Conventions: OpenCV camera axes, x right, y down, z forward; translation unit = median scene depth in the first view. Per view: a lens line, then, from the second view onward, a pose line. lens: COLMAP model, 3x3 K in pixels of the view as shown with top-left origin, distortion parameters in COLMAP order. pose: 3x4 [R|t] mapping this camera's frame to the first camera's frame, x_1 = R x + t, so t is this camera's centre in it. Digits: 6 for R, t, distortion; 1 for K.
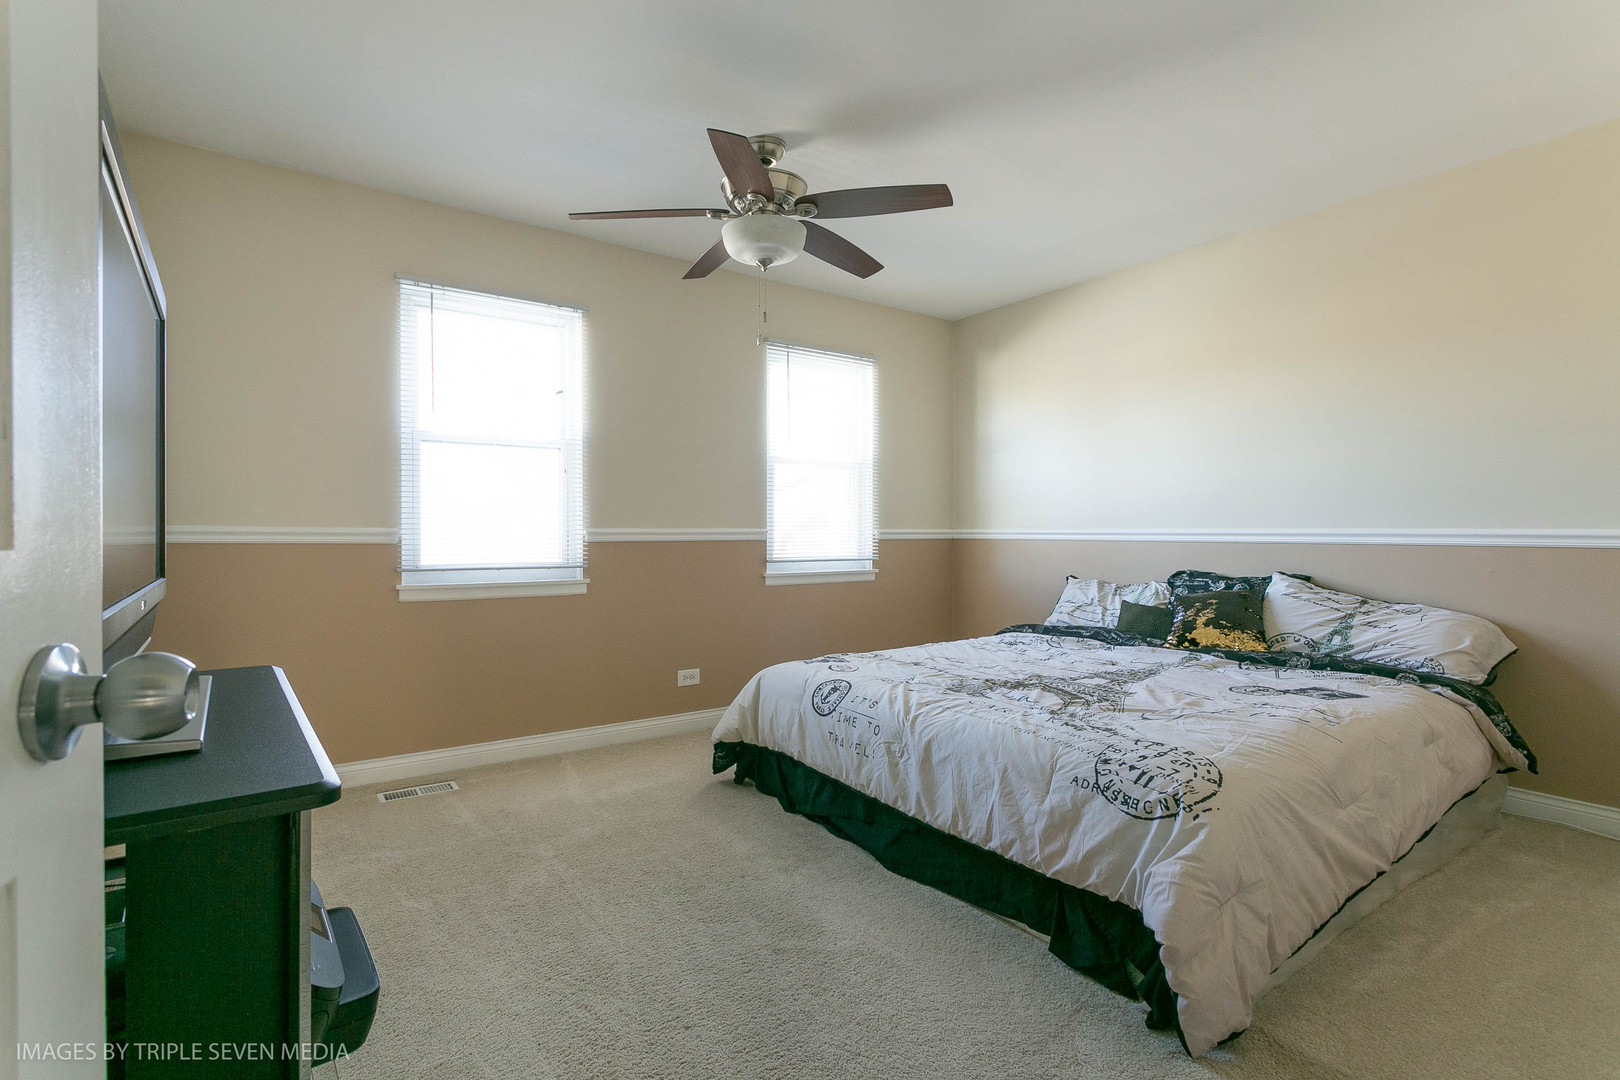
lens RADIAL K [[788.4, 0, 802.1], [0, 788.4, 537.9], [0, 0, 1]] dist [0.019466, 0.000126]
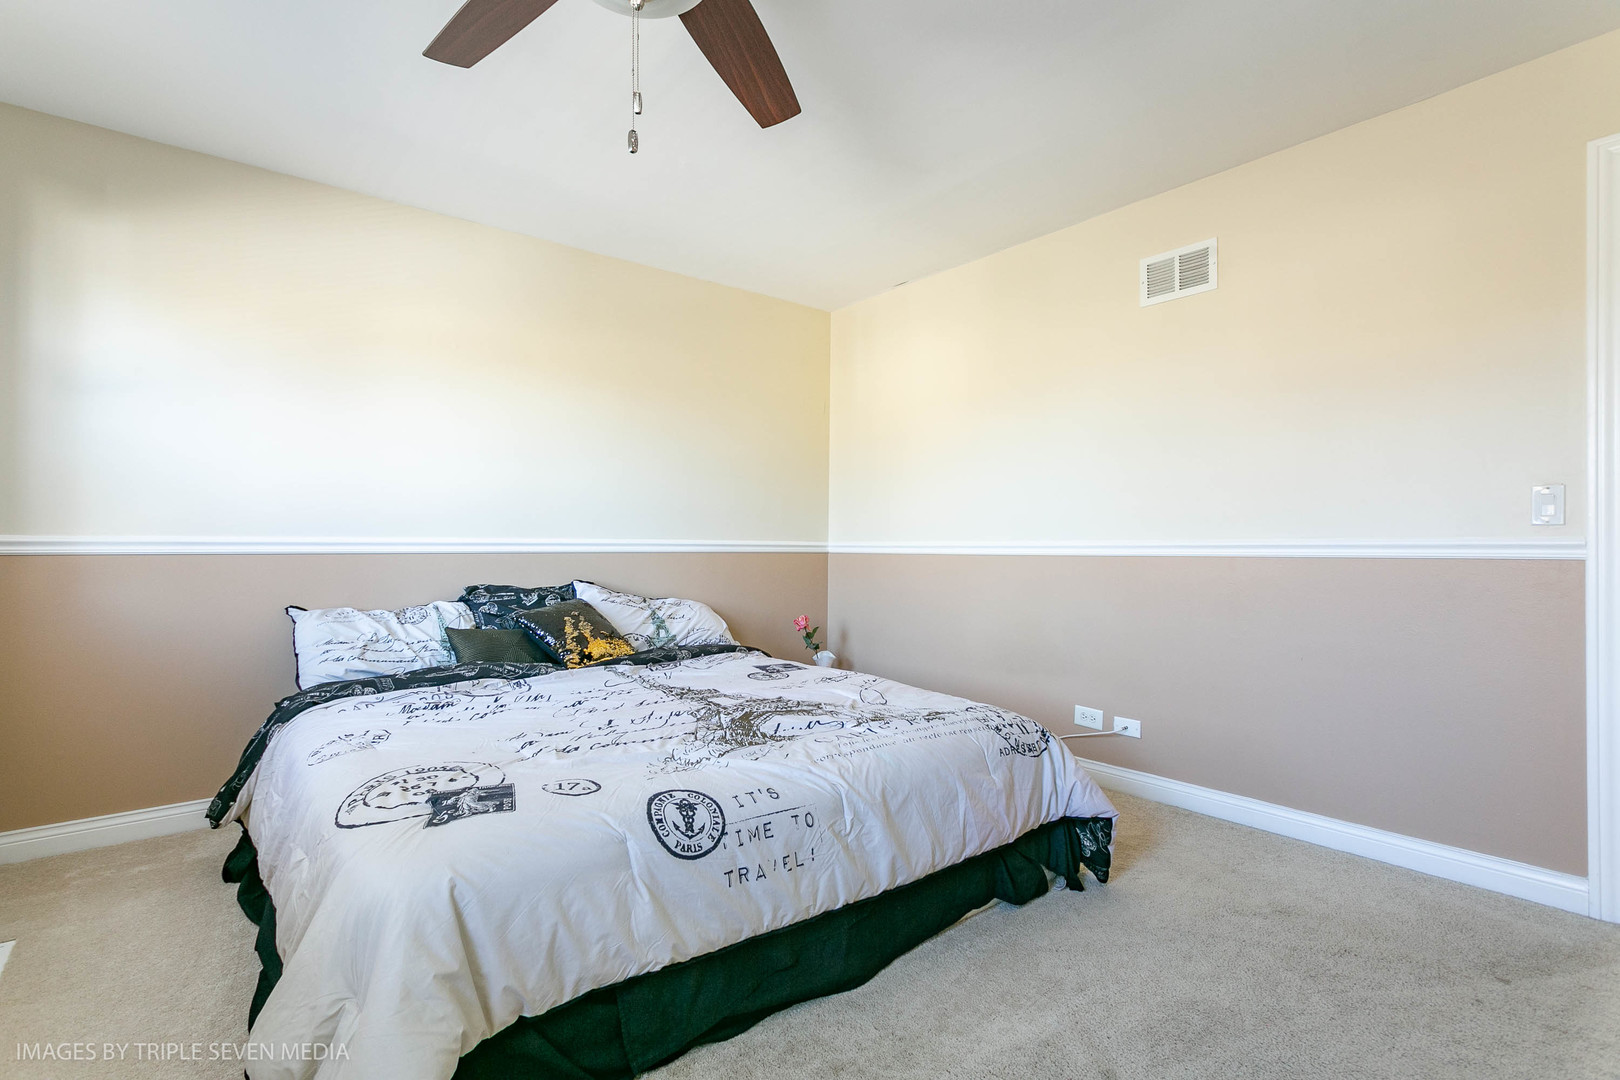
lens RADIAL K [[788.4, 0, 799.5], [0, 788.4, 540.2], [0, 0, 1]] dist [0.019466, 0.000126]
pose [[-0.076686, -0.000055, 0.997055, -0.598192], [0.006752, 0.999977, 0.000574, -0.010740], [-0.997032, 0.006776, -0.076684, 1.023951]]
